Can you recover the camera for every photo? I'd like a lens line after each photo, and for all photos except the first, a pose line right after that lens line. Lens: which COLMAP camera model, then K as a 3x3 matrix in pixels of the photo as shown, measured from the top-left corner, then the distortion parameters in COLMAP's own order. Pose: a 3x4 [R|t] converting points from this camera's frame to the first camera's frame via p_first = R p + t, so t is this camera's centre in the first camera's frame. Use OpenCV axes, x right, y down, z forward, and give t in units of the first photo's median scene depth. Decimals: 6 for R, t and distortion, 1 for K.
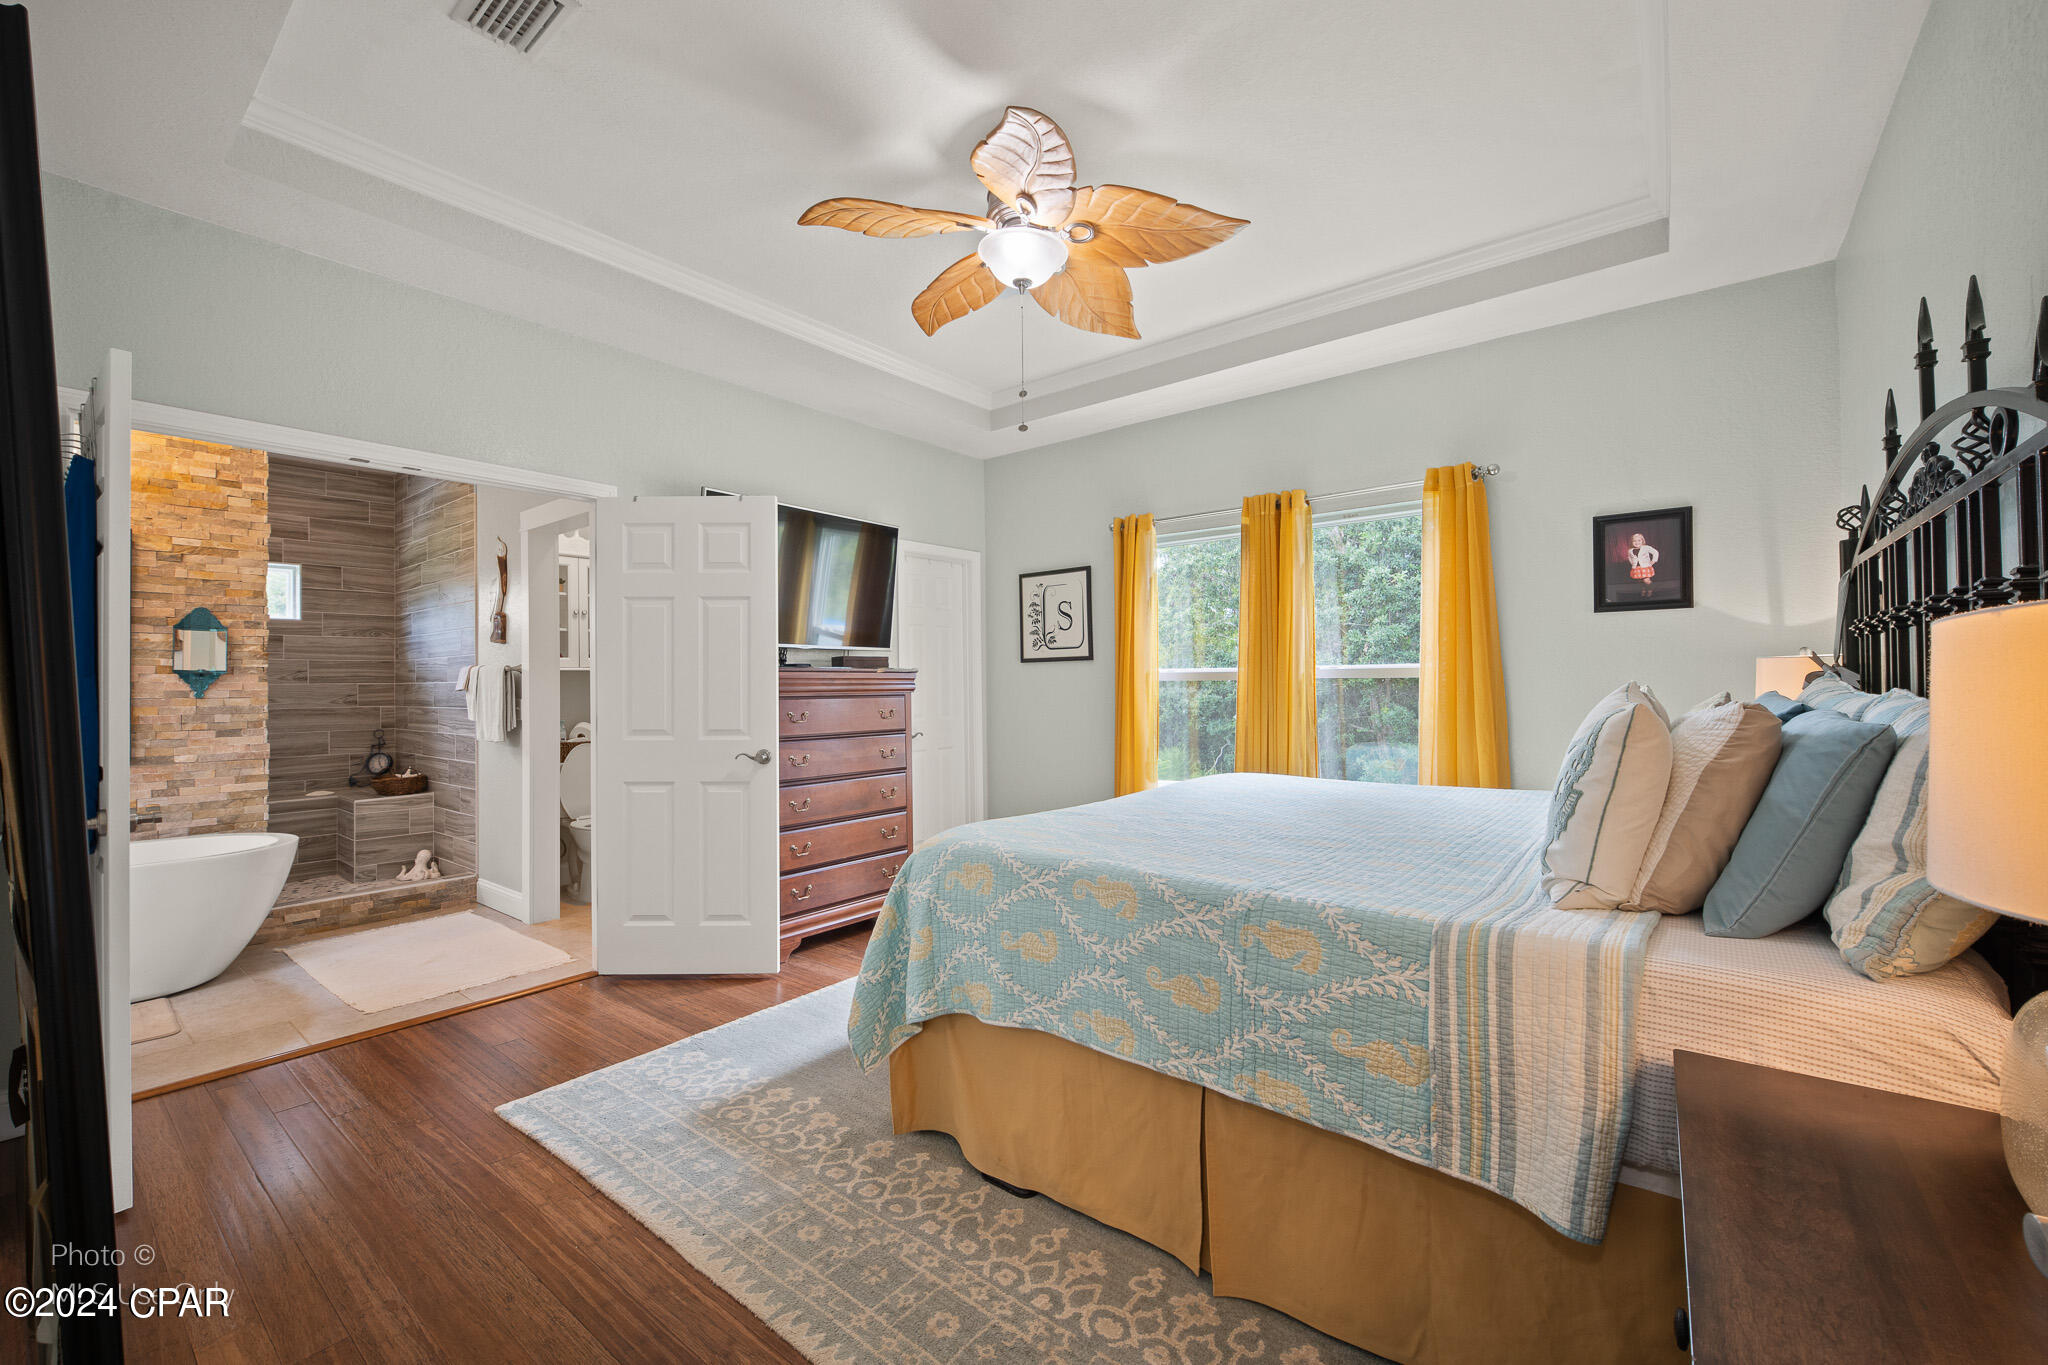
lens RADIAL K [[828.8, 0, 1019.7], [0, 828.8, 678.3], [0, 0, 1]] dist [-0.003807, -0.000145]
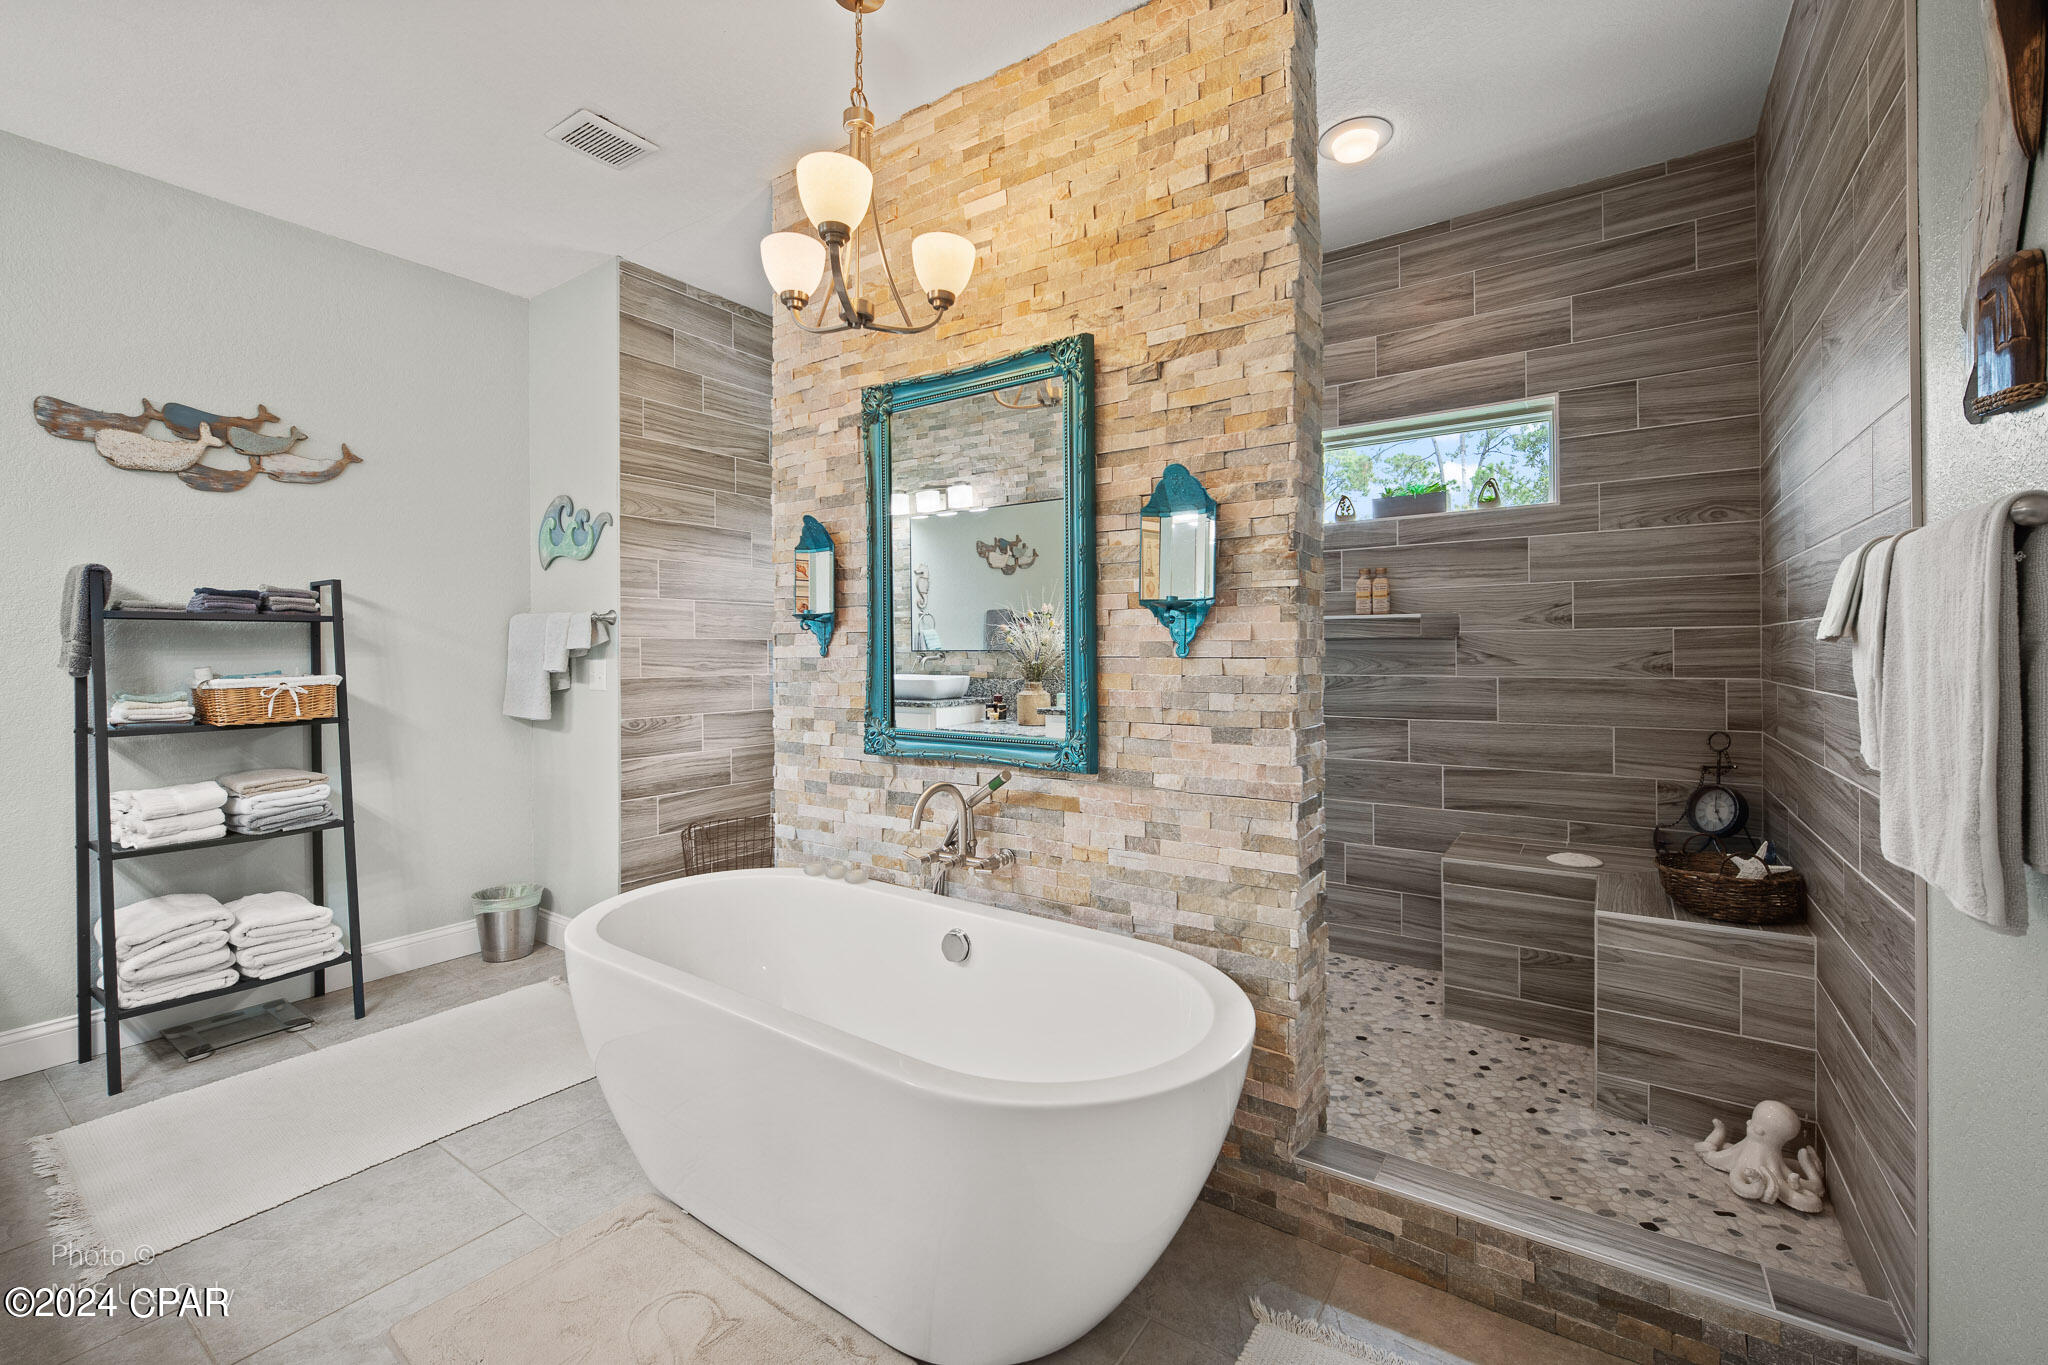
lens RADIAL K [[828.8, 0, 1043.0], [0, 828.8, 652.5], [0, 0, 1]] dist [-0.003807, -0.000145]
pose [[0.064504, 0.009729, -0.997870, -0.507024], [0.013850, 0.999847, 0.010643, 0.014489], [0.997821, -0.014507, 0.064359, 0.860562]]
